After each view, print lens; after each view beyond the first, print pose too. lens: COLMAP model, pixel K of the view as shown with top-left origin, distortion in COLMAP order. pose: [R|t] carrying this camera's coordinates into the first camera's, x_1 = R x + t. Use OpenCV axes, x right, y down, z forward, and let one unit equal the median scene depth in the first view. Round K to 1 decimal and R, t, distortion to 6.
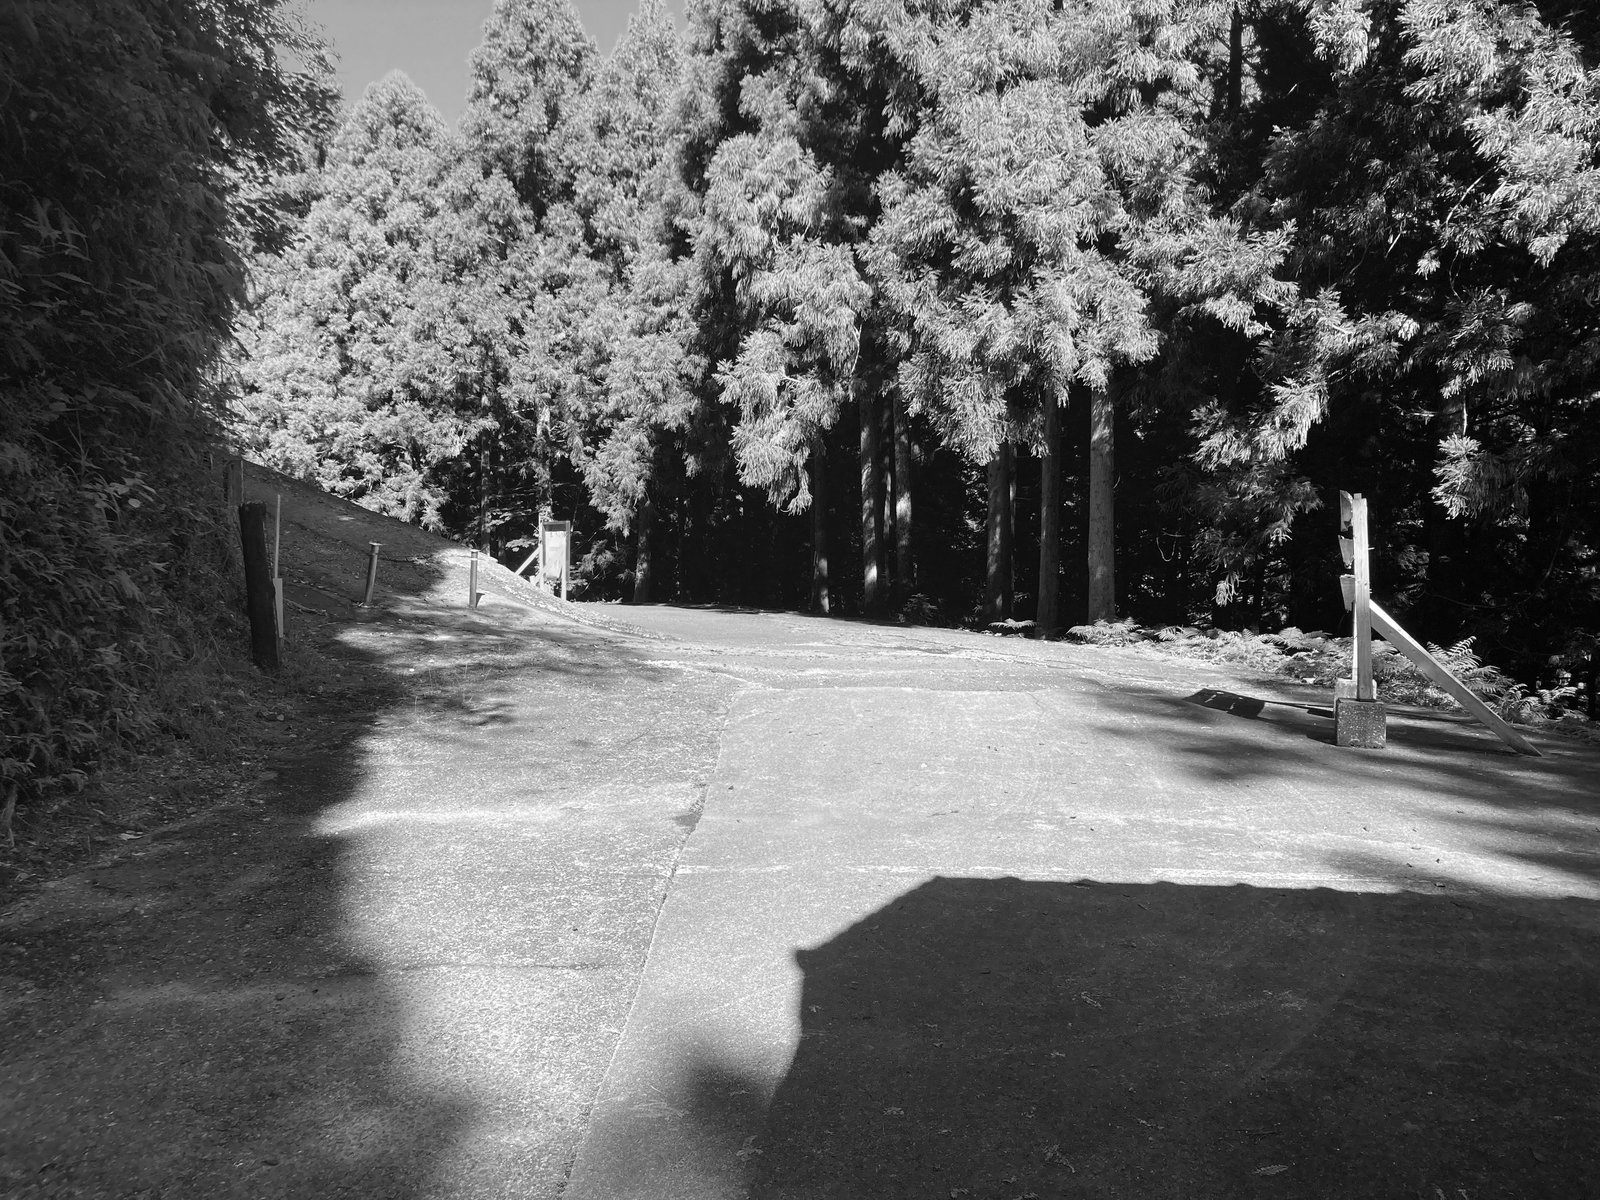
lens RADIAL K [[1318.7, 0, 809.1], [0, 1318.7, 598.8], [0, 0, 1]] dist [0.045067, -0.058631]
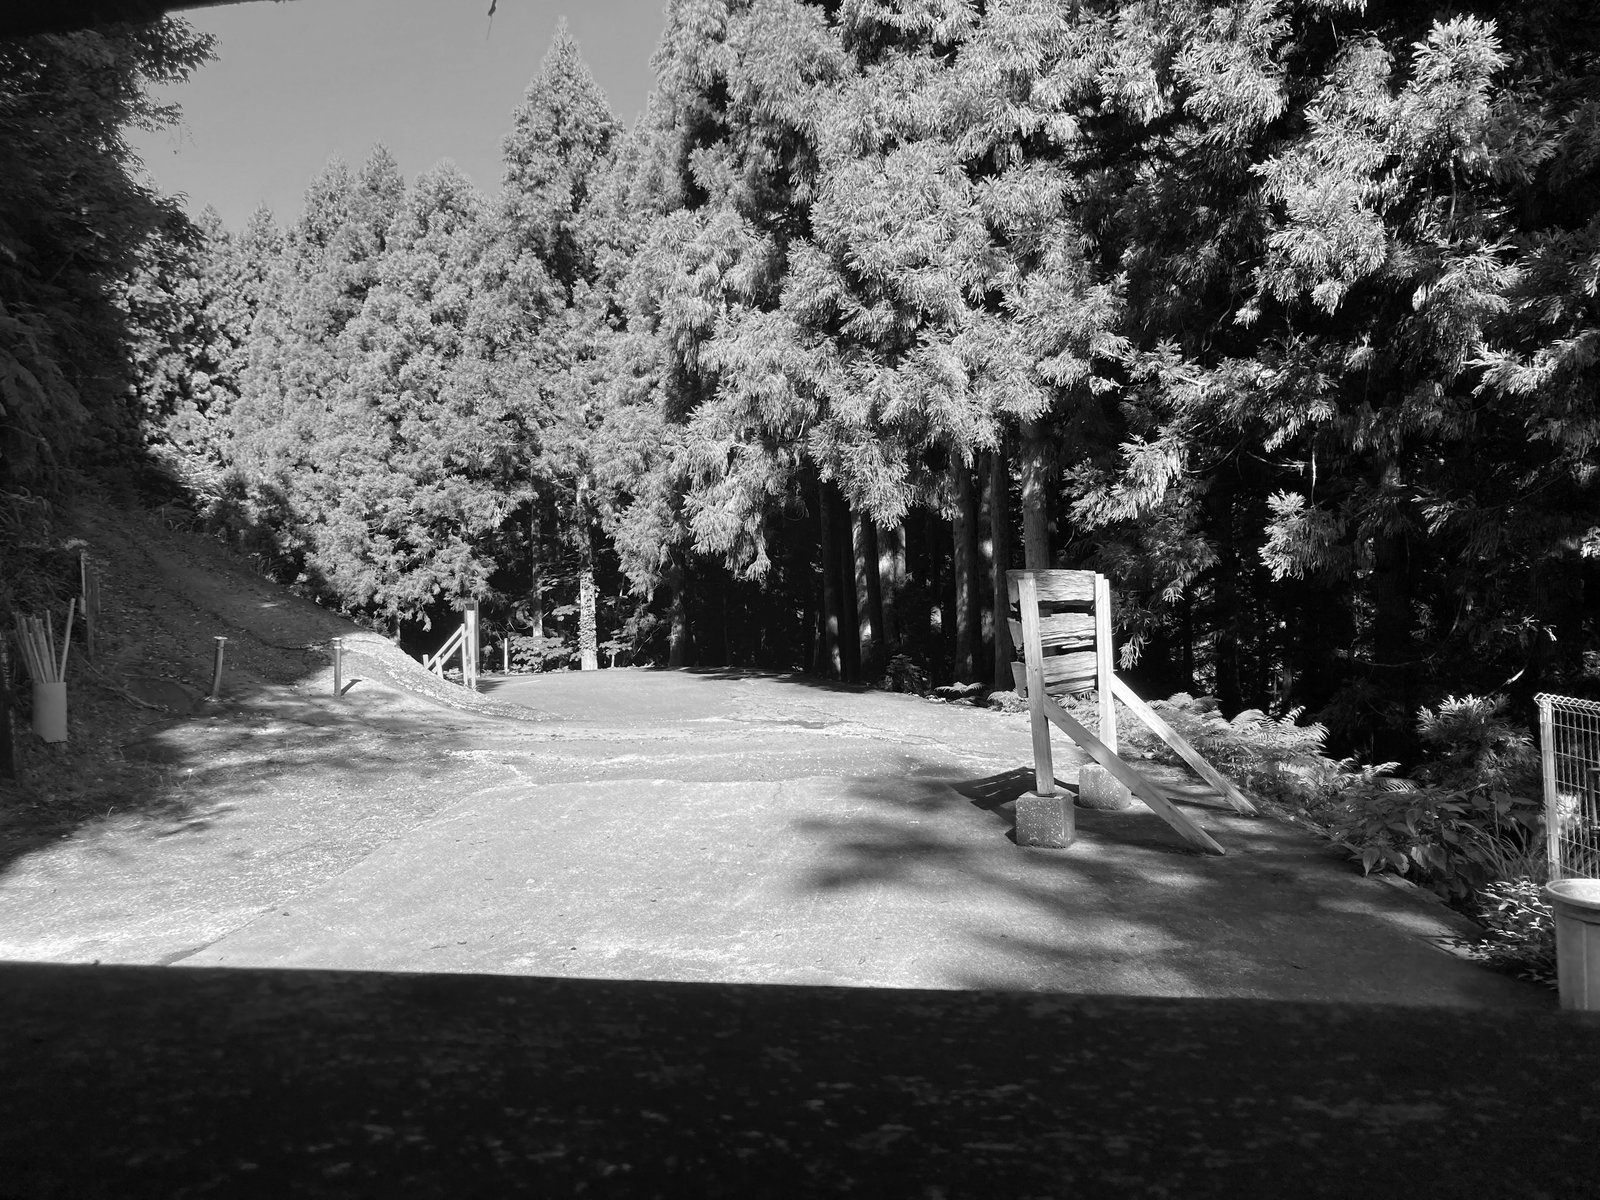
lens RADIAL K [[1318.7, 0, 793.7], [0, 1318.7, 593.2], [0, 0, 1]] dist [0.045067, -0.058631]
pose [[0.994840, -0.034272, -0.095493, 0.120943], [0.030218, 0.998593, -0.043582, -0.010680], [0.096852, 0.040472, 0.994476, 0.016734]]
